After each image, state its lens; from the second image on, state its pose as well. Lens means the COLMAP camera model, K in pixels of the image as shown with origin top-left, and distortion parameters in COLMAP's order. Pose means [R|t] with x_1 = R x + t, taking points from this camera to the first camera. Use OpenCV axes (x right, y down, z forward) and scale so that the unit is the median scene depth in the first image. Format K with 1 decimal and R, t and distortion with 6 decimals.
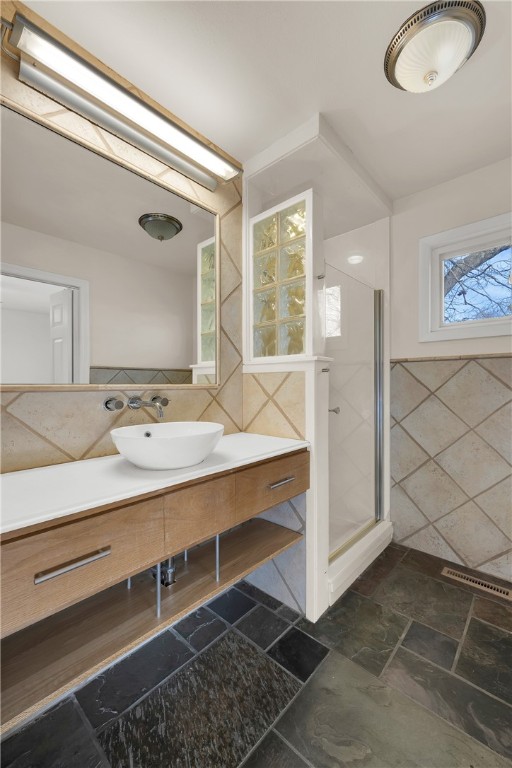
lens RADIAL K [[316.6, 0, 259.0], [0, 316.6, 382.7], [0, 0, 1]] dist [0.001162, -0.001228]
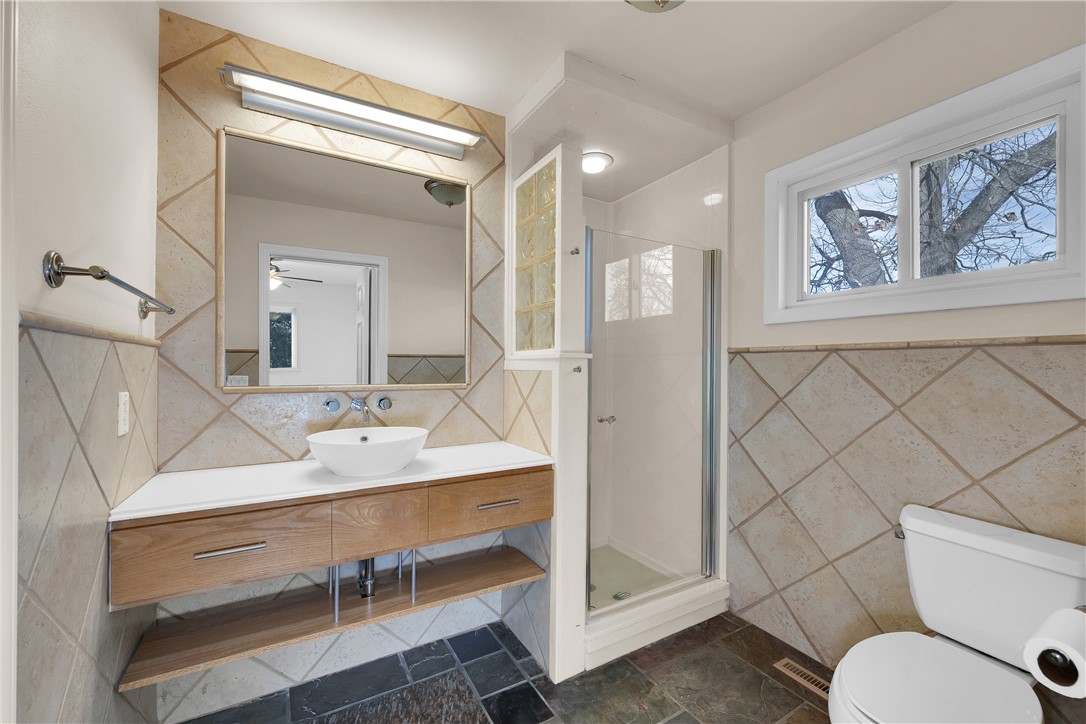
lens RADIAL K [[447.6, 0, 532.0], [0, 447.6, 362.1], [0, 0, 1]] dist [0.001162, -0.001228]
pose [[0.950310, 0.003987, -0.311279, 0.402163], [-0.005717, 0.999973, -0.004646, -0.046597], [0.311252, 0.006195, 0.950307, -0.091250]]
